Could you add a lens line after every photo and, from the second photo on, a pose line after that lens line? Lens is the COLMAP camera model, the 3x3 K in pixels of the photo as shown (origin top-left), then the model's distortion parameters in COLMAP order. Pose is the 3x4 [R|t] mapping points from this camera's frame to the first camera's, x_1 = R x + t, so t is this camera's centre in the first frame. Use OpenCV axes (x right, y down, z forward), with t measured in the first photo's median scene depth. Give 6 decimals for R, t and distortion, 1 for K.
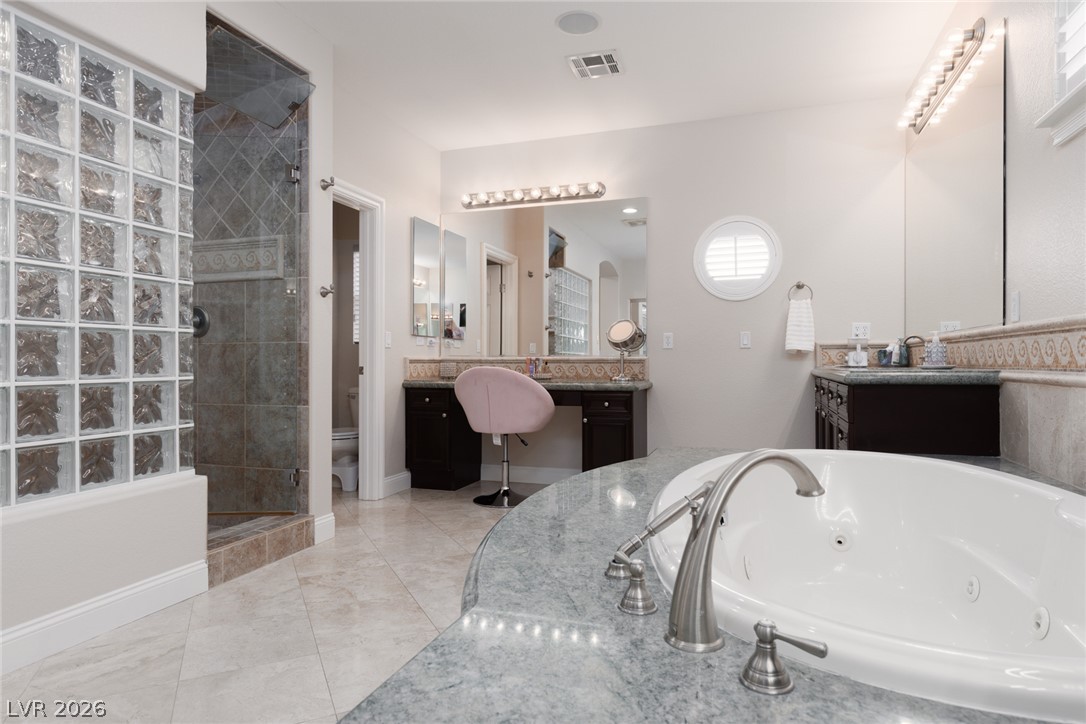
lens RADIAL K [[619.5, 0, 544.8], [0, 619.5, 361.8], [0, 0, 1]] dist [-0.000718, -0.000142]
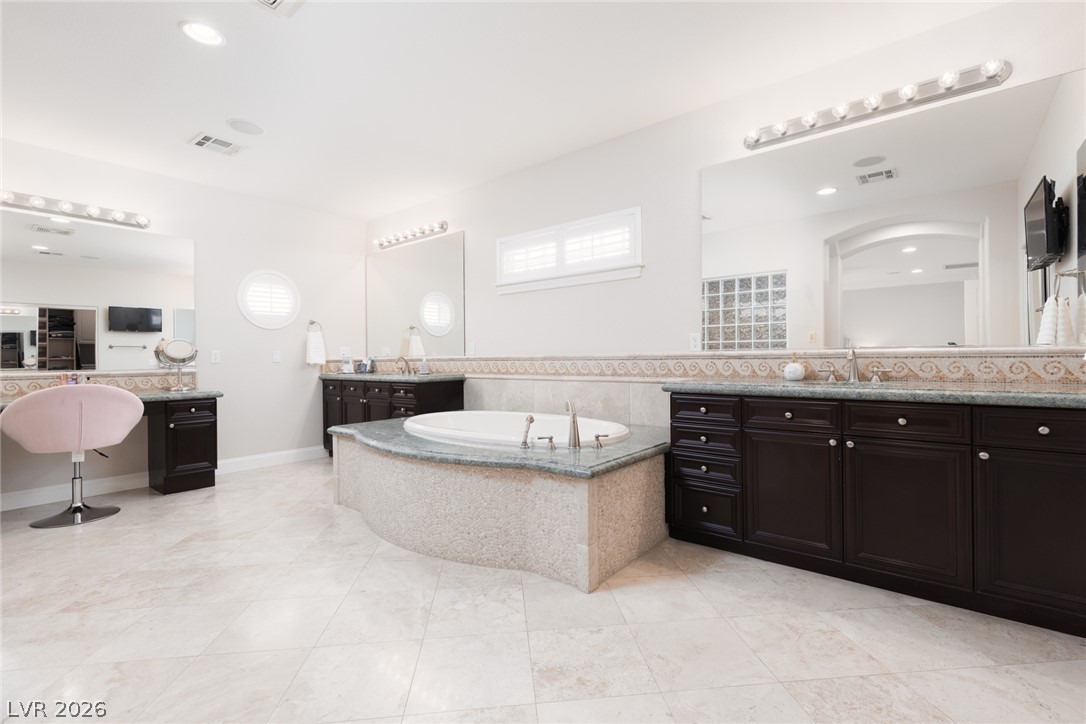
lens RADIAL K [[484.2, 0, 545.7], [0, 484.2, 359.7], [0, 0, 1]] dist [-0.000180, -0.000505]
pose [[0.353685, -0.003996, 0.935356, -0.559741], [0.010181, 0.999948, 0.000422, -0.024384], [-0.935309, 0.009374, 0.353707, 0.013062]]
